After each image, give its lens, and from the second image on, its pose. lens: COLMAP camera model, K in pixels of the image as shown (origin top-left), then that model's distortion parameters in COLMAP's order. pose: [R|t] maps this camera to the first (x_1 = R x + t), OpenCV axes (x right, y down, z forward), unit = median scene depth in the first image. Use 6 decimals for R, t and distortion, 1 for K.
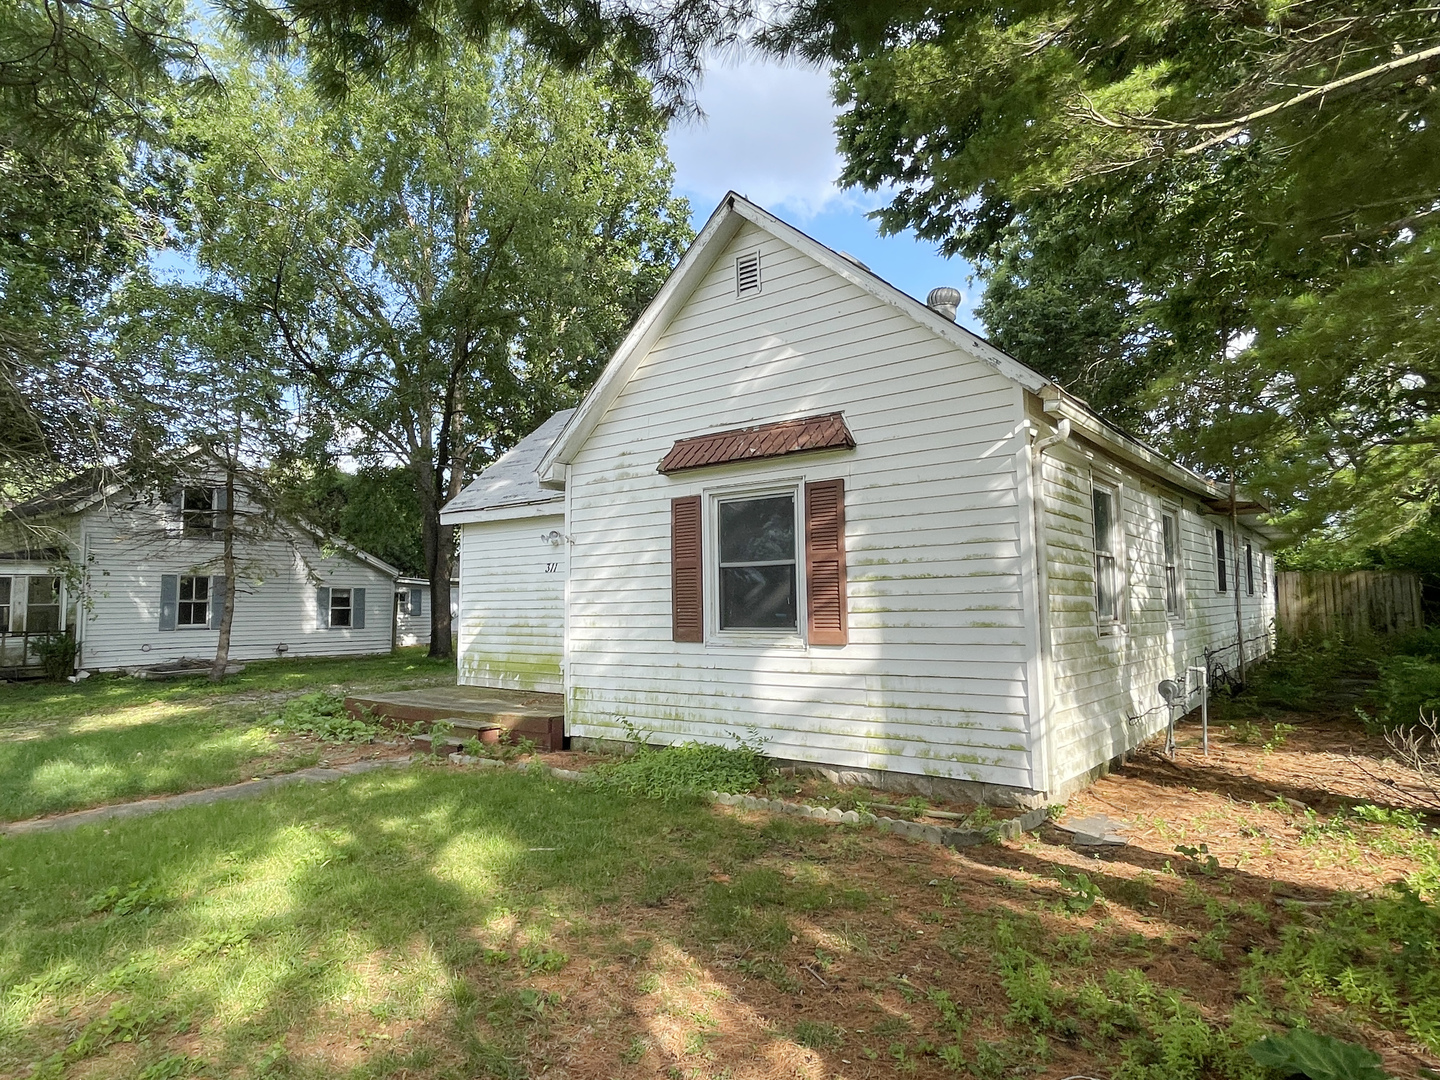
lens RADIAL K [[842.7, 0, 720.5], [0, 842.7, 521.4], [0, 0, 1]] dist [-0.002387, -0.000641]
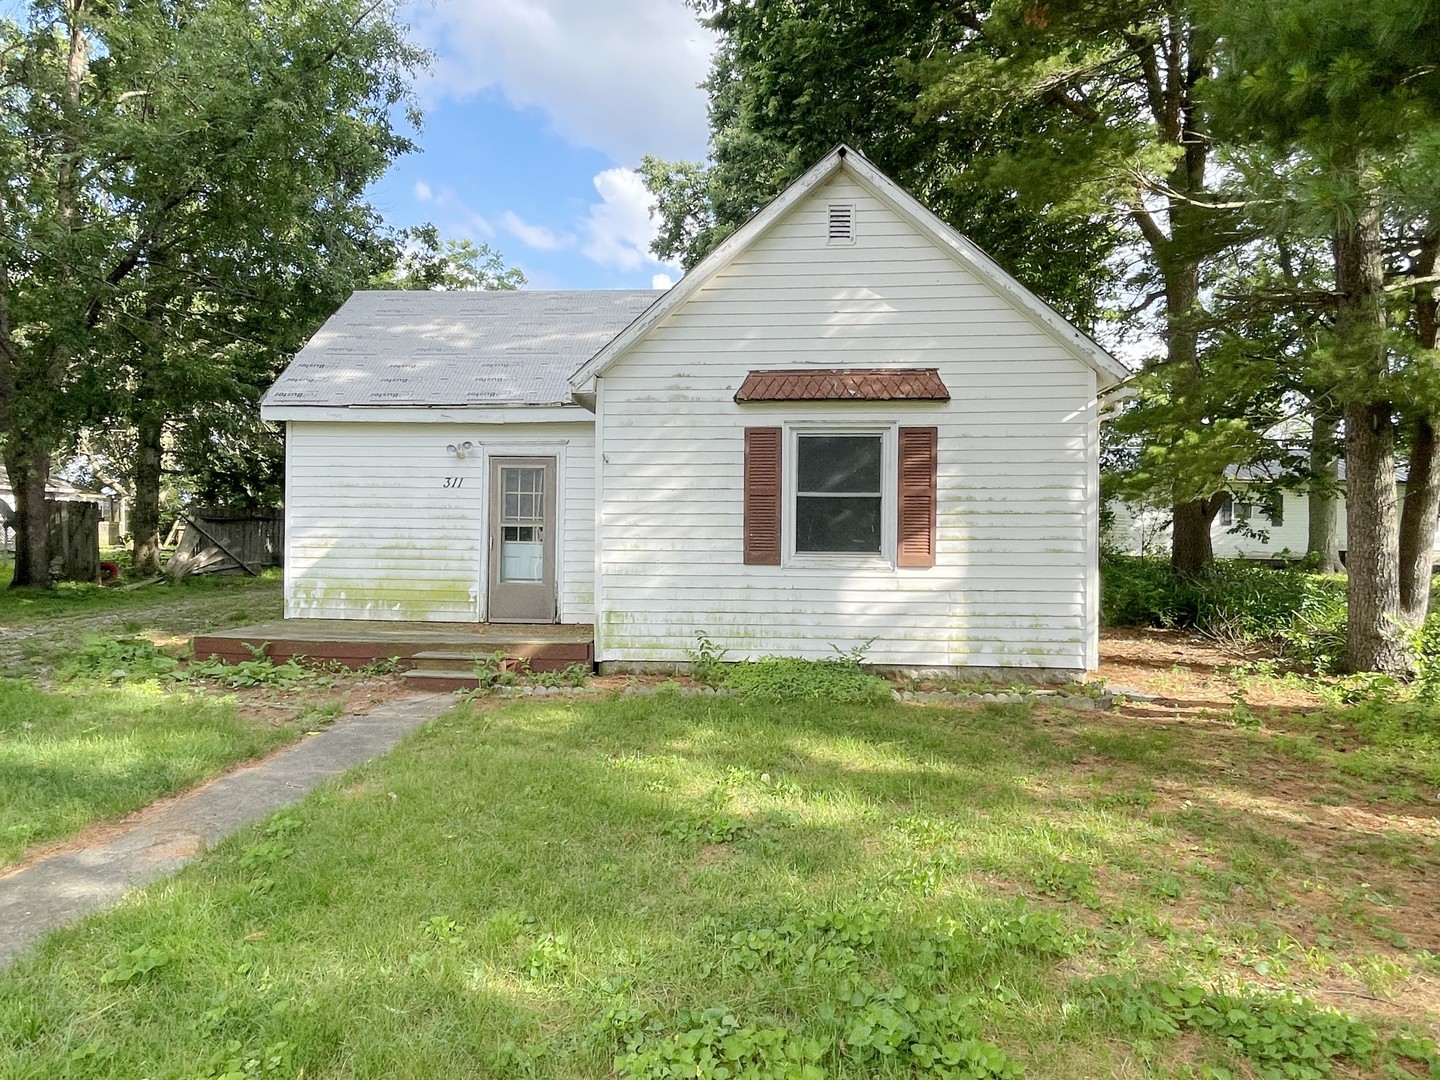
lens RADIAL K [[881.5, 0, 720.5], [0, 881.5, 539.3], [0, 0, 1]] dist [0.001489, 0.000145]
pose [[0.839705, 0.013036, 0.542887, -0.737304], [-0.073551, 0.993230, 0.089914, 0.016073], [-0.538039, -0.115431, 0.834979, 0.109833]]
